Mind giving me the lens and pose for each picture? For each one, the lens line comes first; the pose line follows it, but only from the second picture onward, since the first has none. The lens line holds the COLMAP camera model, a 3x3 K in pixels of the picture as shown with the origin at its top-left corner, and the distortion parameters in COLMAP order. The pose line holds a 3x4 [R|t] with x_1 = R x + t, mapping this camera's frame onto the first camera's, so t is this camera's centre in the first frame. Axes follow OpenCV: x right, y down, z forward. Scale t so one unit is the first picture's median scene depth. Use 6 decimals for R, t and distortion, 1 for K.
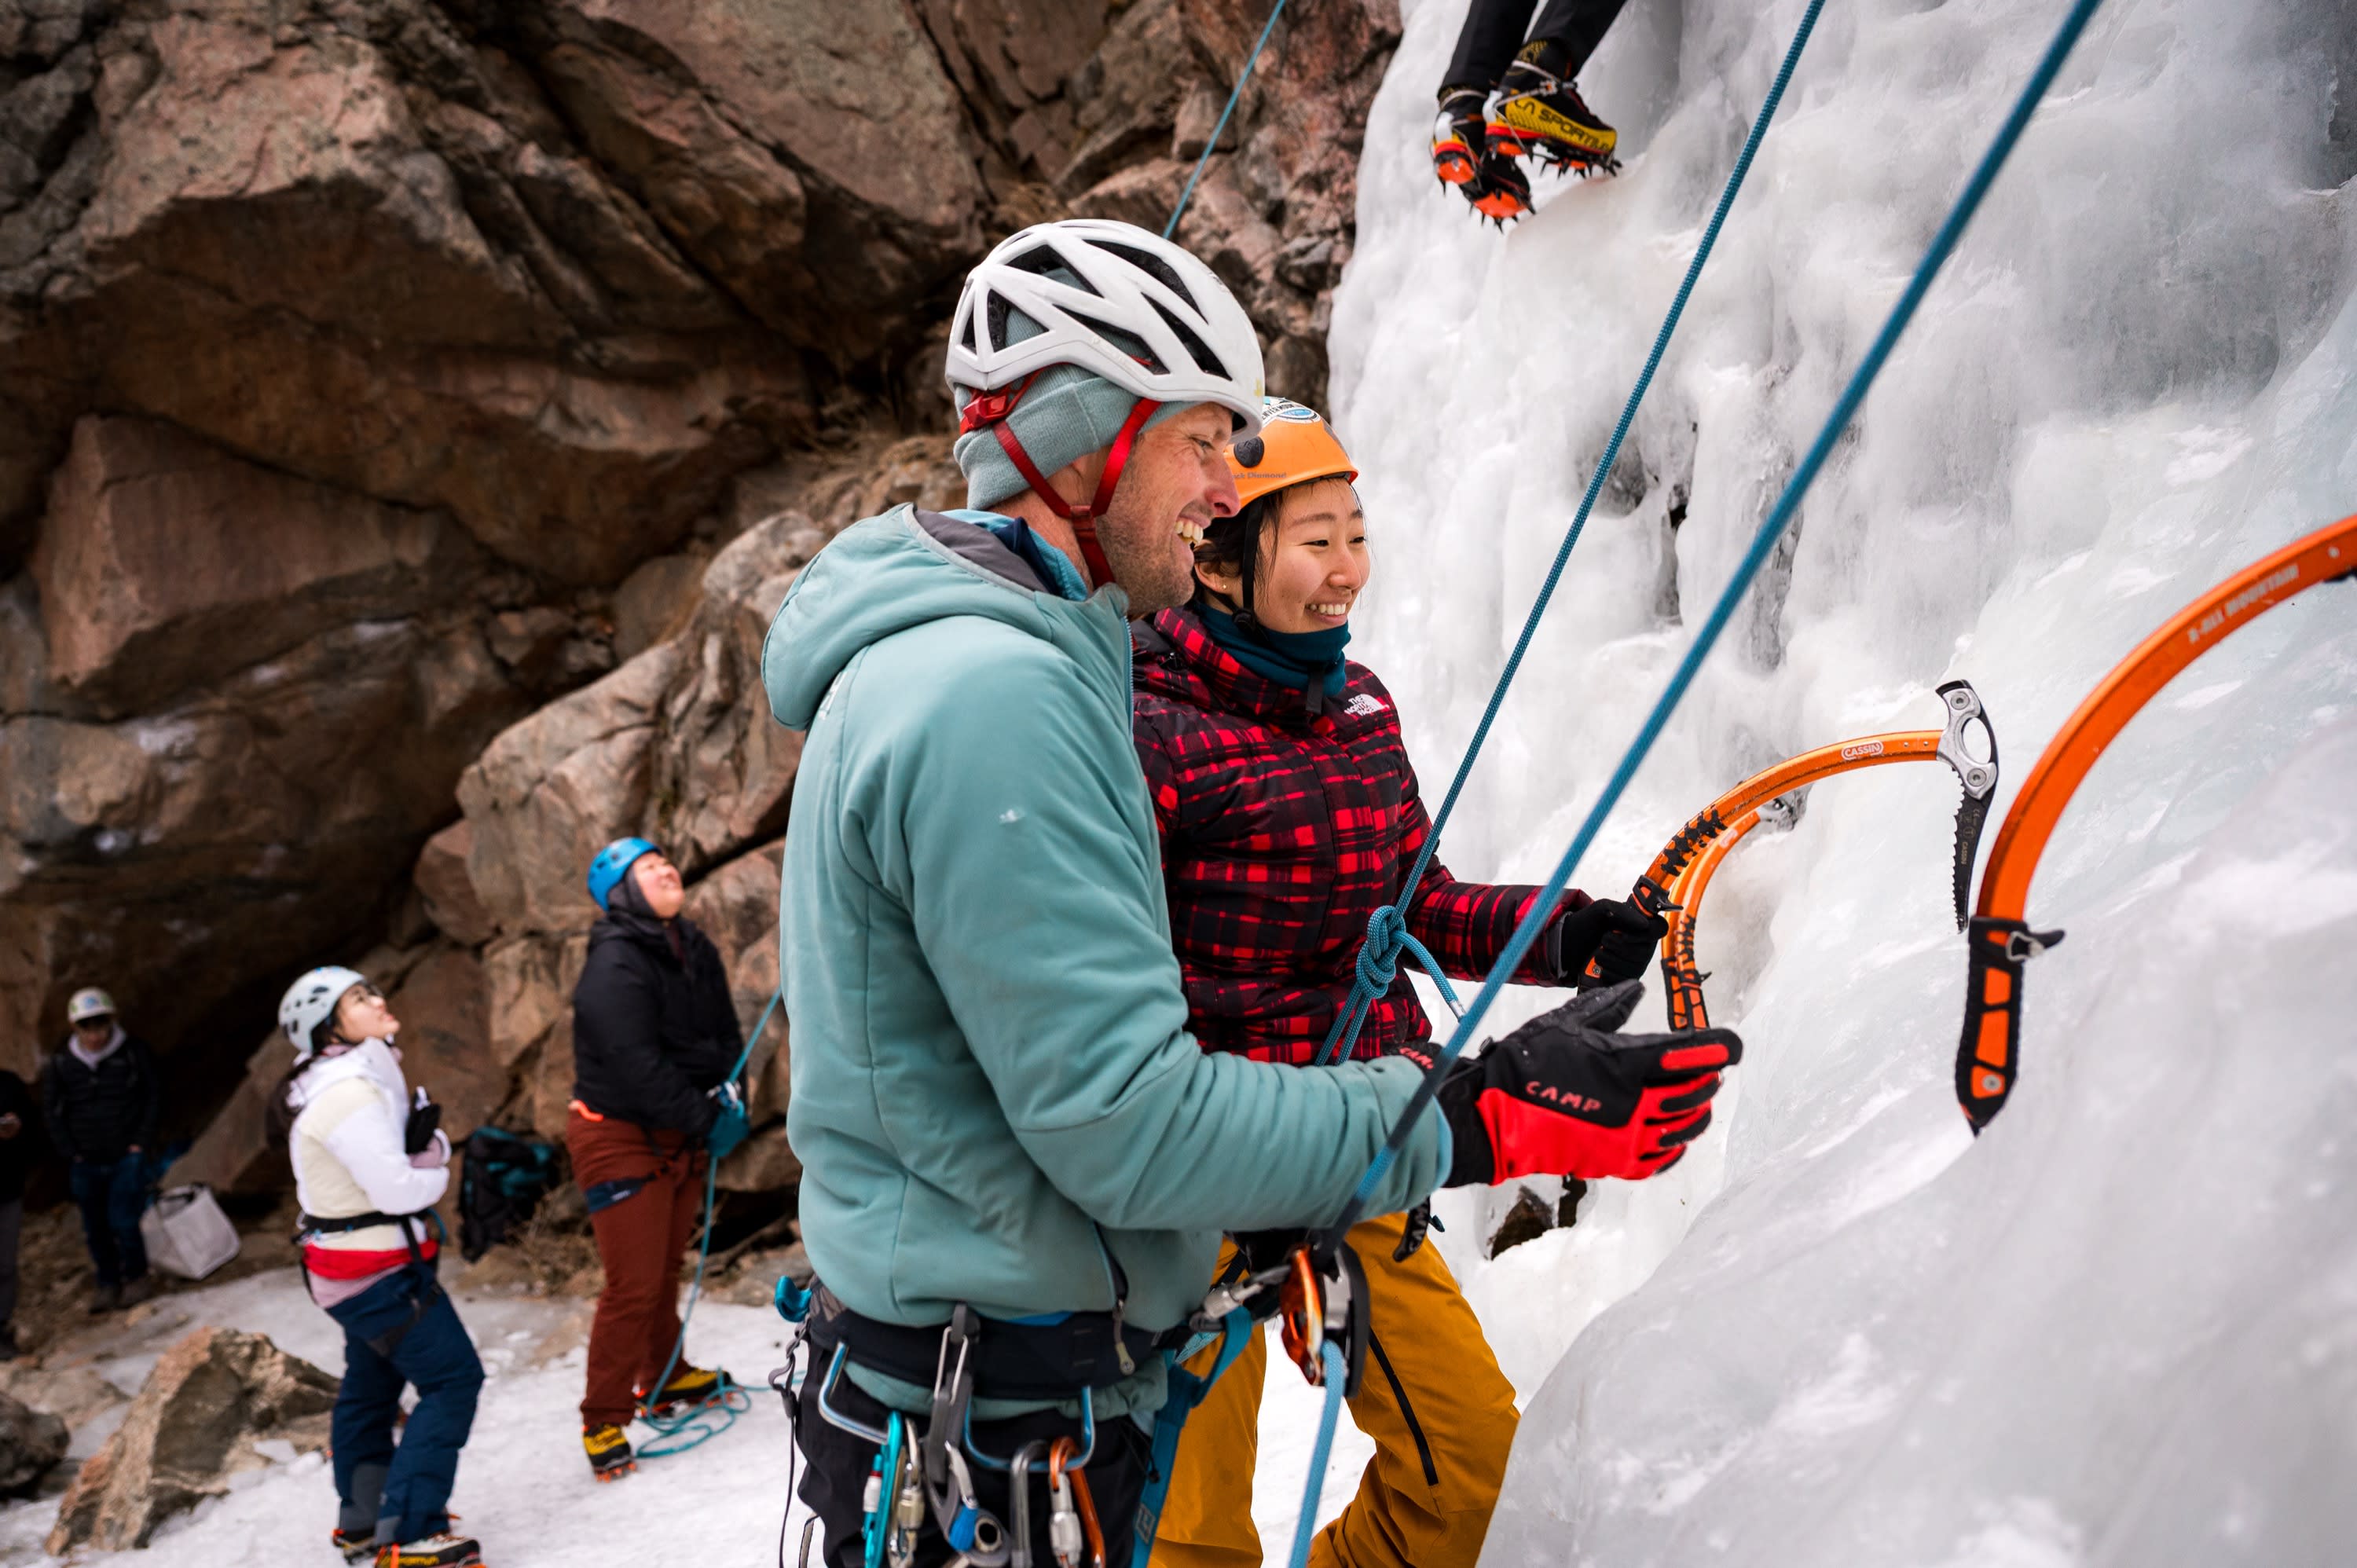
lens RADIAL K [[1687.3, 0, 1093.6], [0, 1687.3, 733.4], [0, 0, 1]] dist [-0.005744, 0.005663]
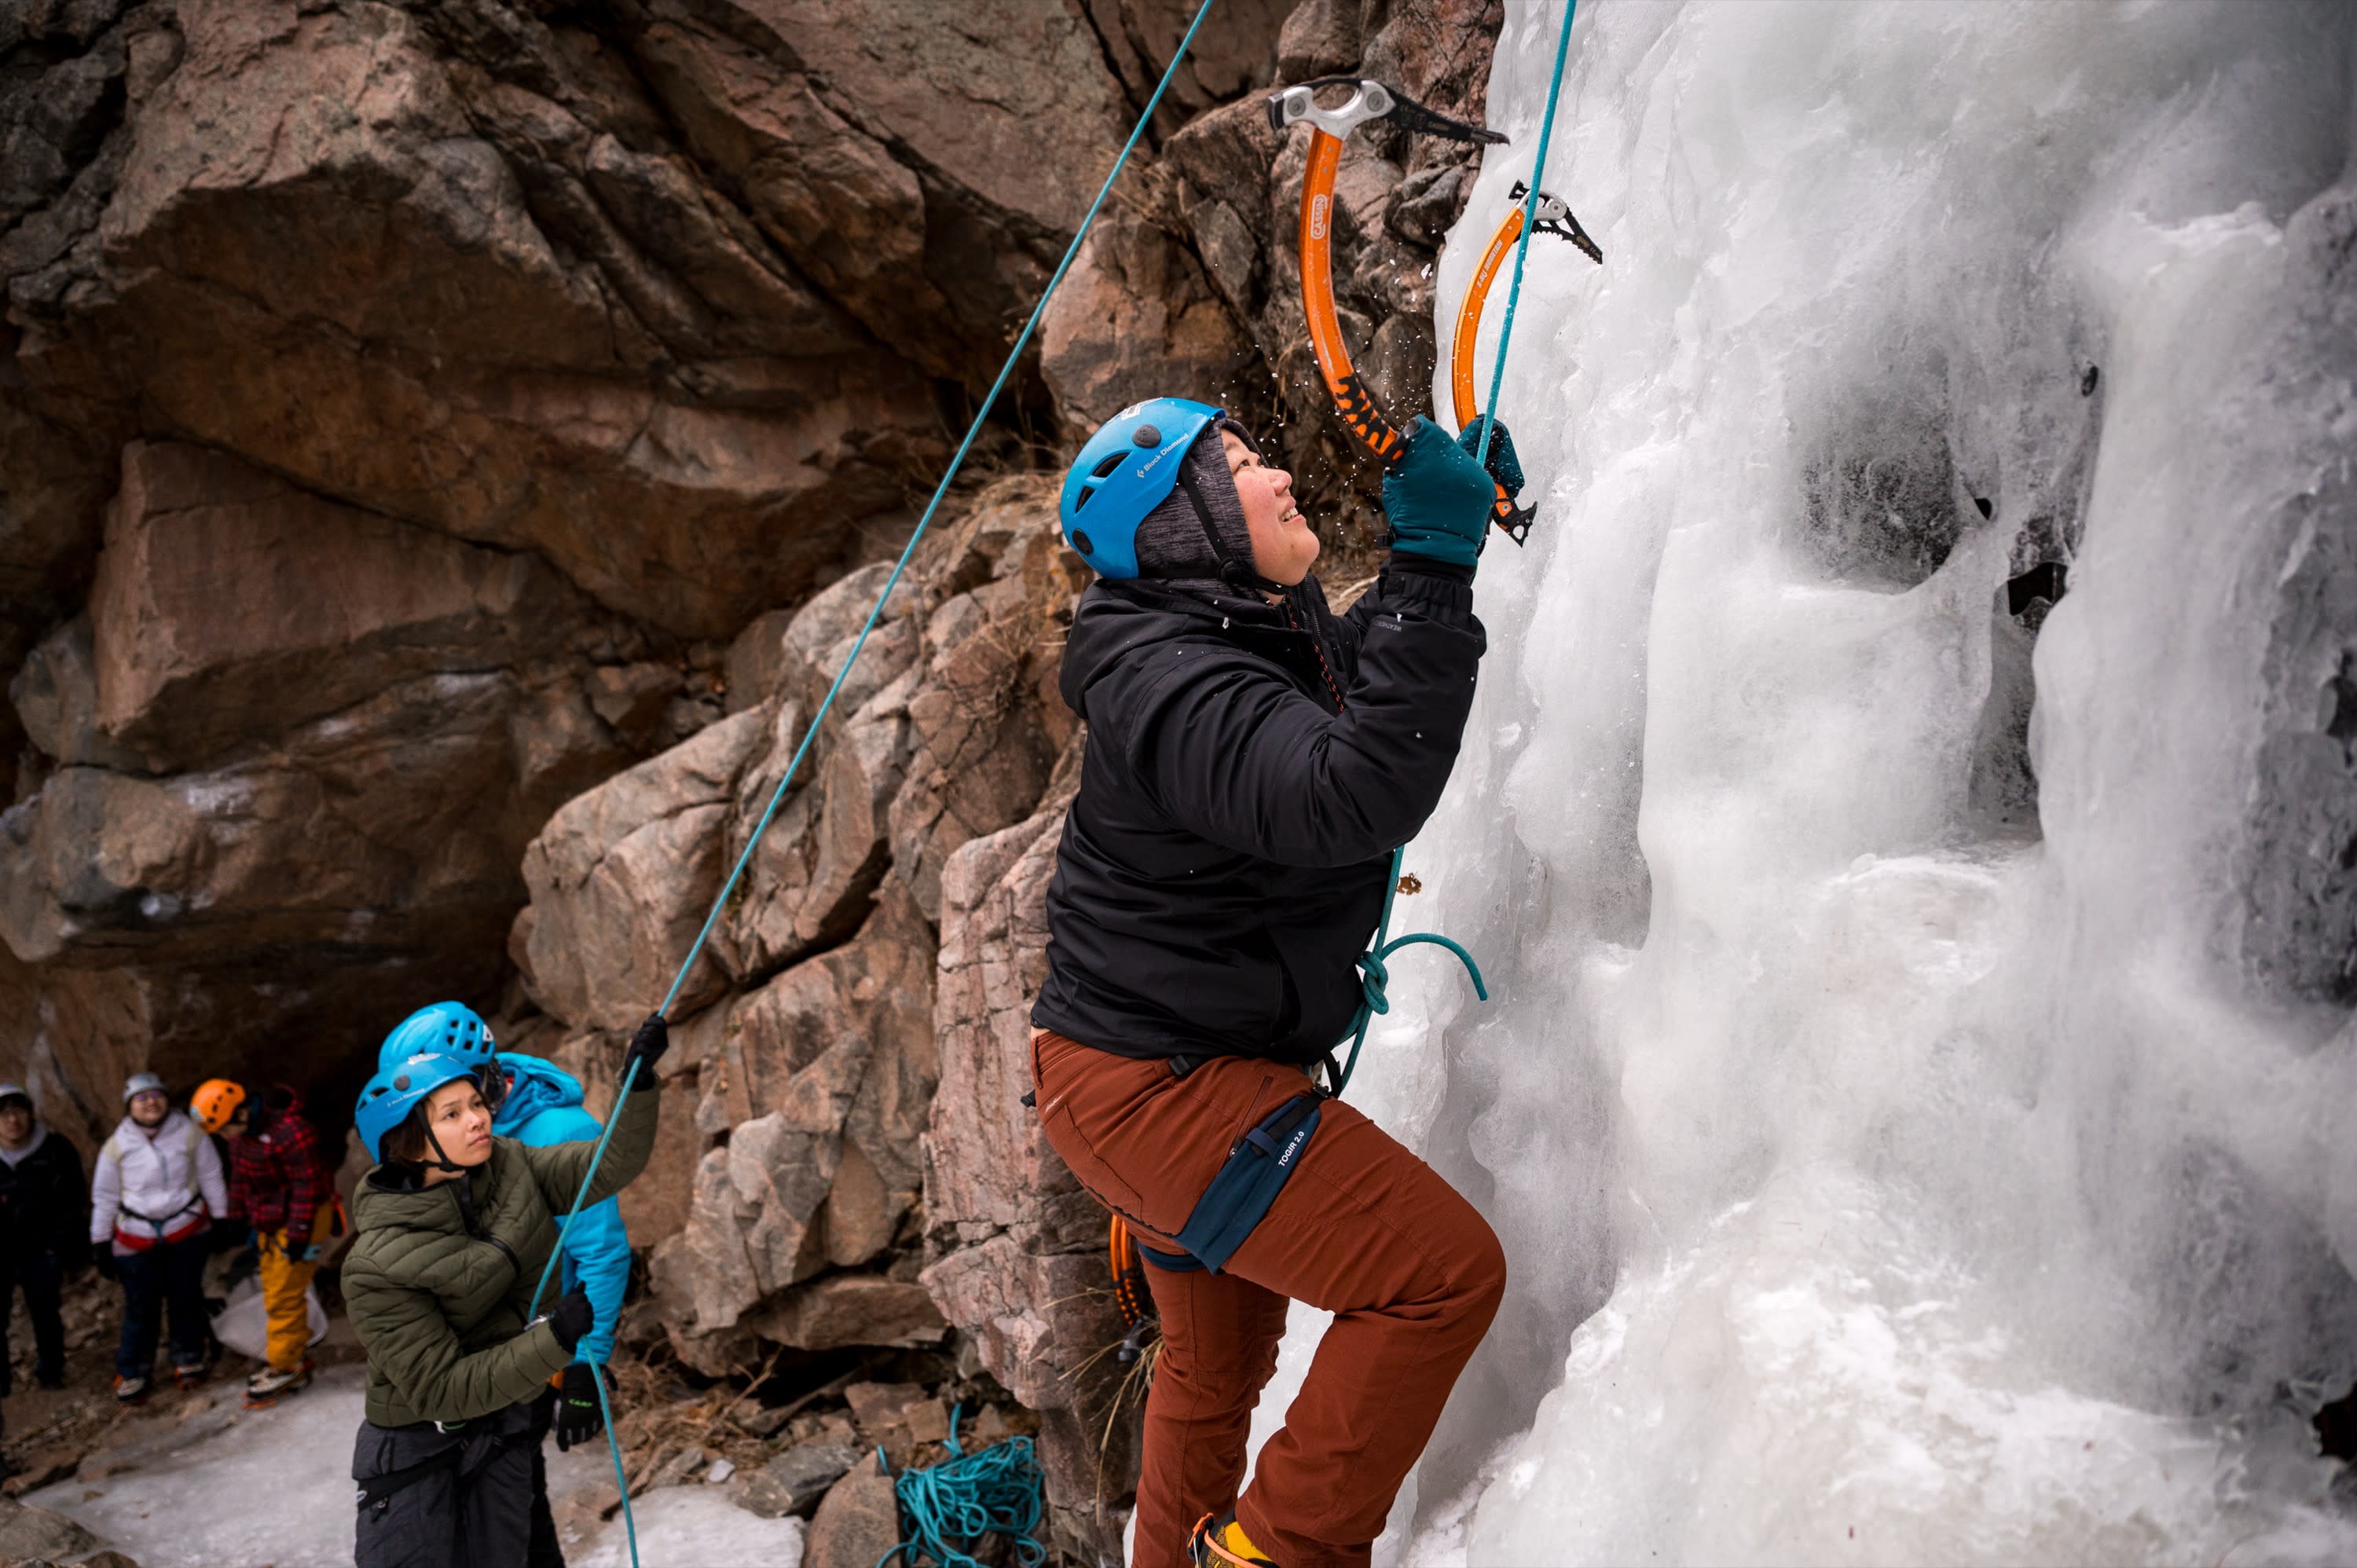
lens RADIAL K [[1572.9, 0, 1170.1], [0, 1572.9, 791.0], [0, 0, 1]] dist [0.002140, -0.002577]
pose [[0.991977, 0.036800, -0.120945, 0.067492], [-0.035742, 0.999301, 0.010911, -0.028195], [0.121262, -0.006501, 0.992599, 0.219421]]
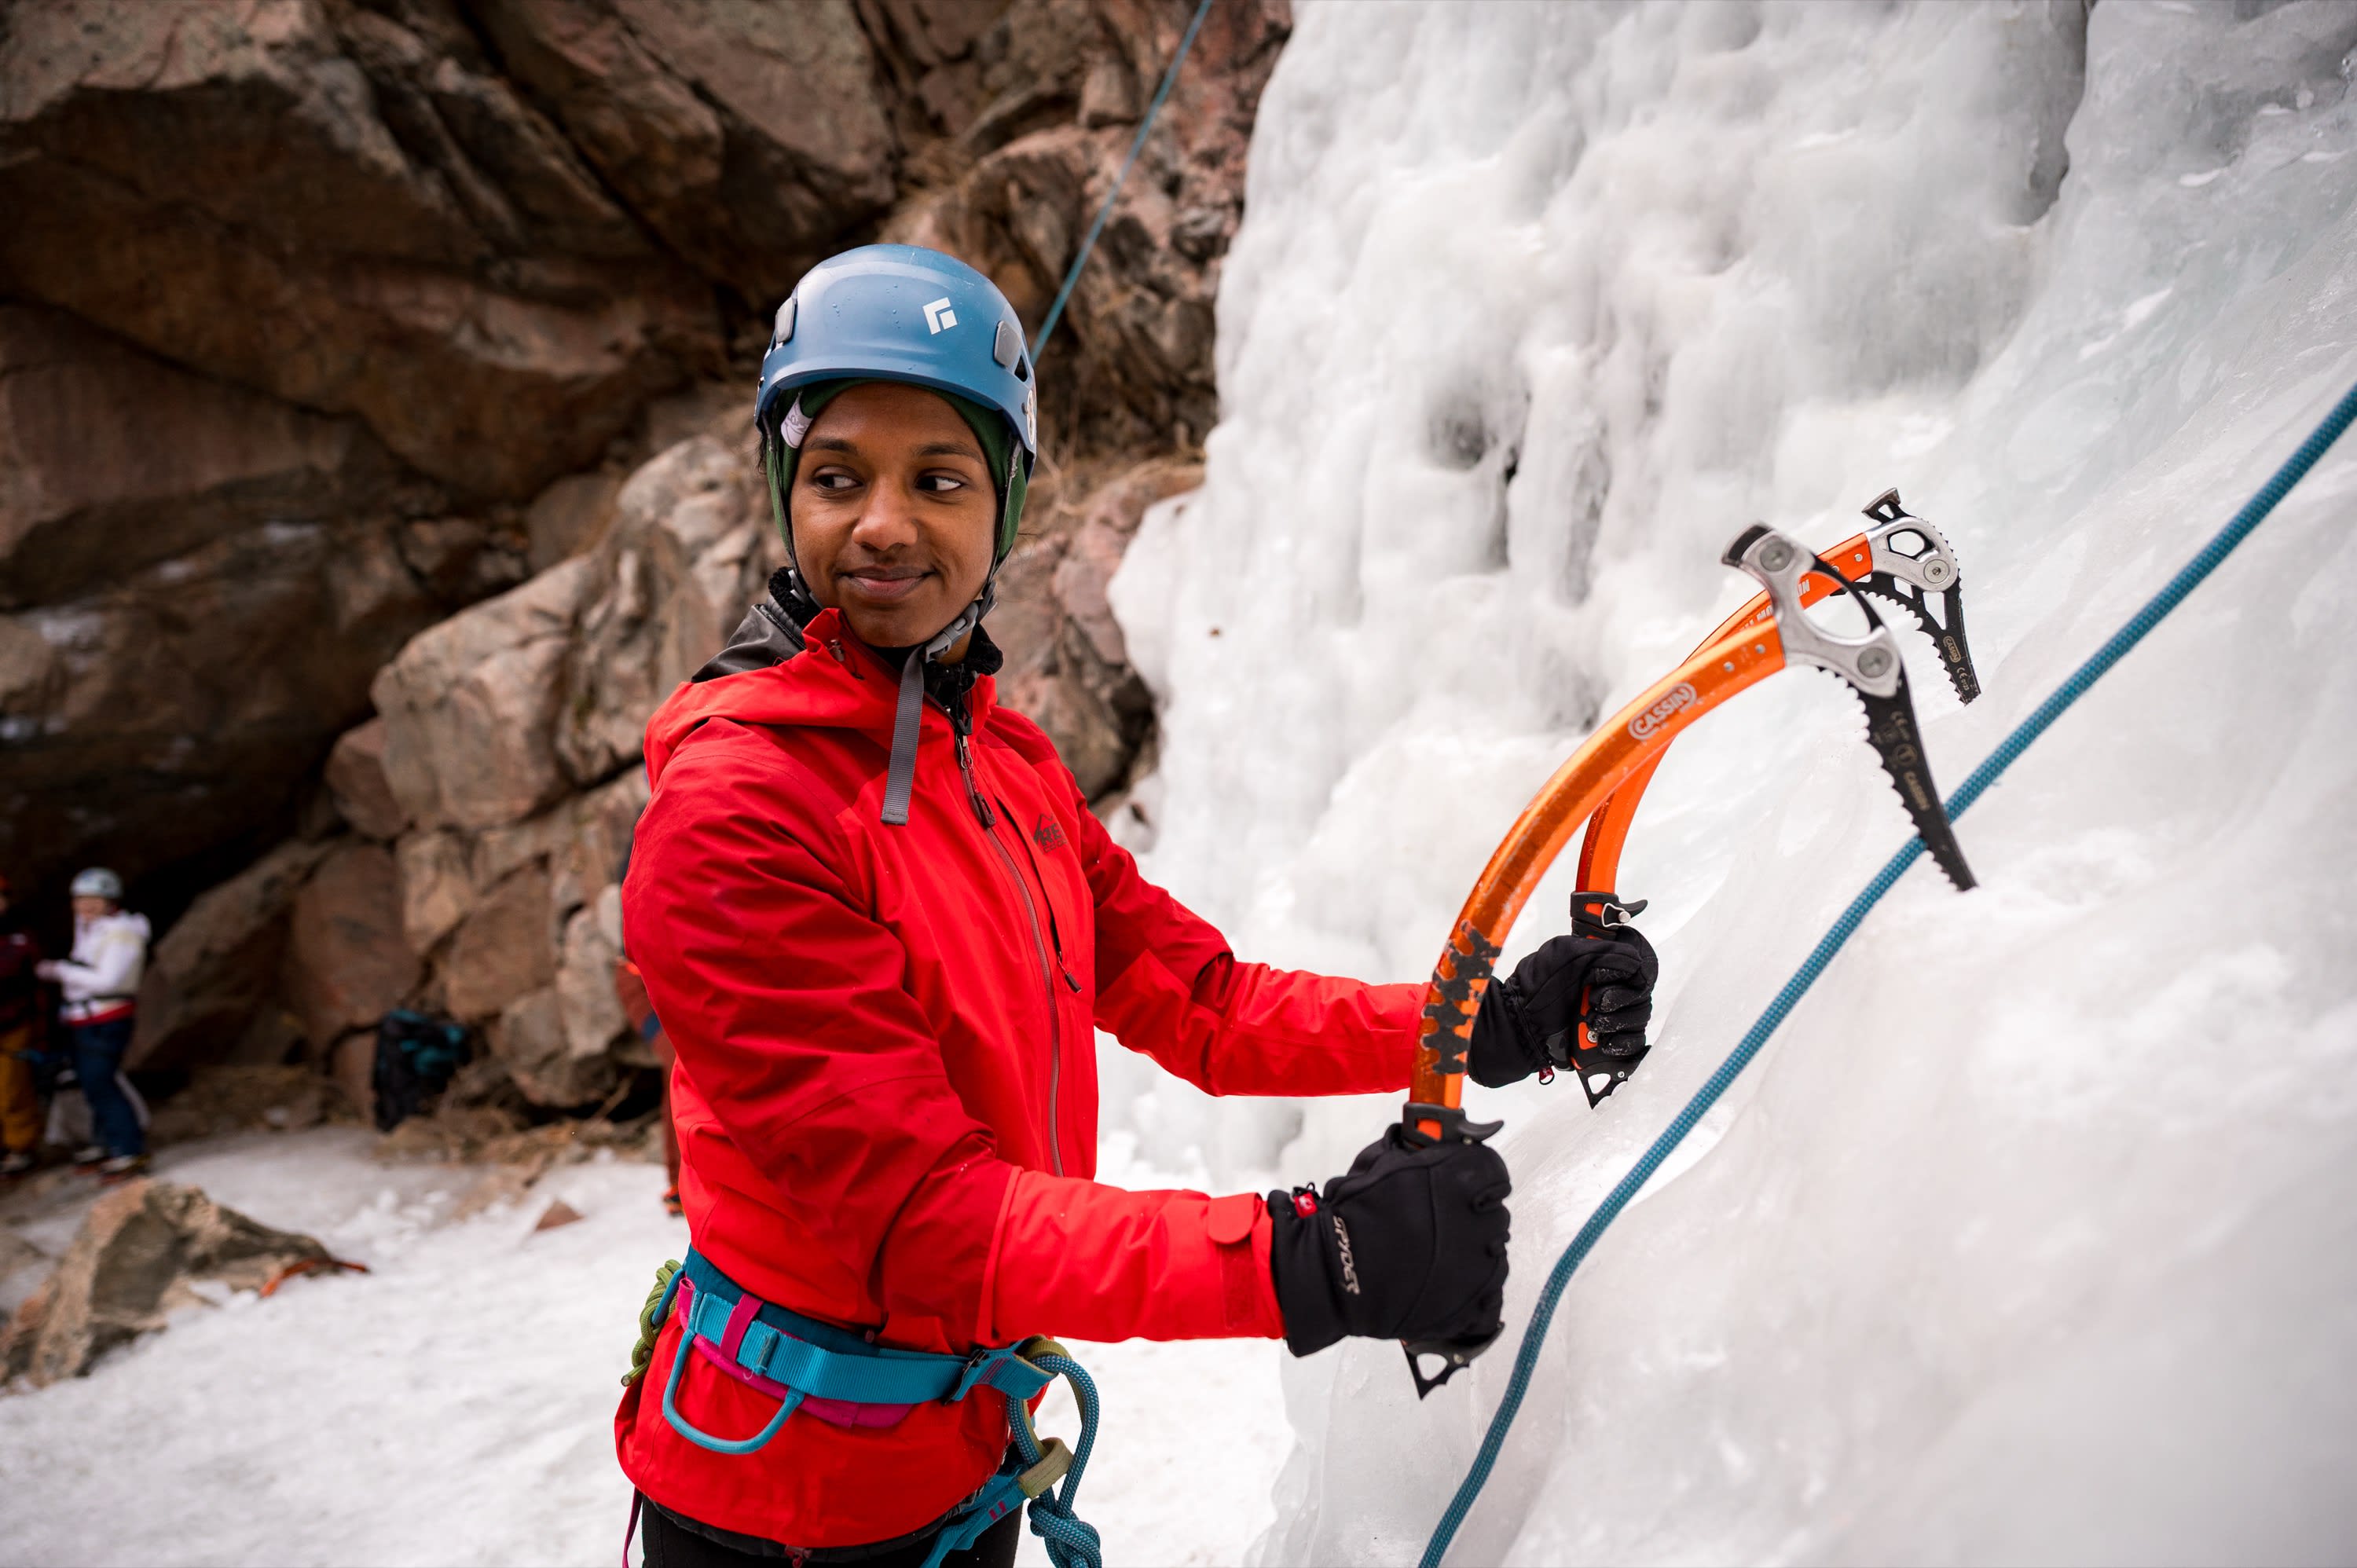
lens RADIAL K [[1555.0, 0, 1174.9], [0, 1555.0, 791.2], [0, 0, 1]] dist [0.001103, -0.002083]
pose [[0.991017, 0.025757, 0.131232, -0.009294], [-0.035511, 0.996733, 0.072538, 0.008755], [-0.128934, -0.076546, 0.988694, -0.024637]]
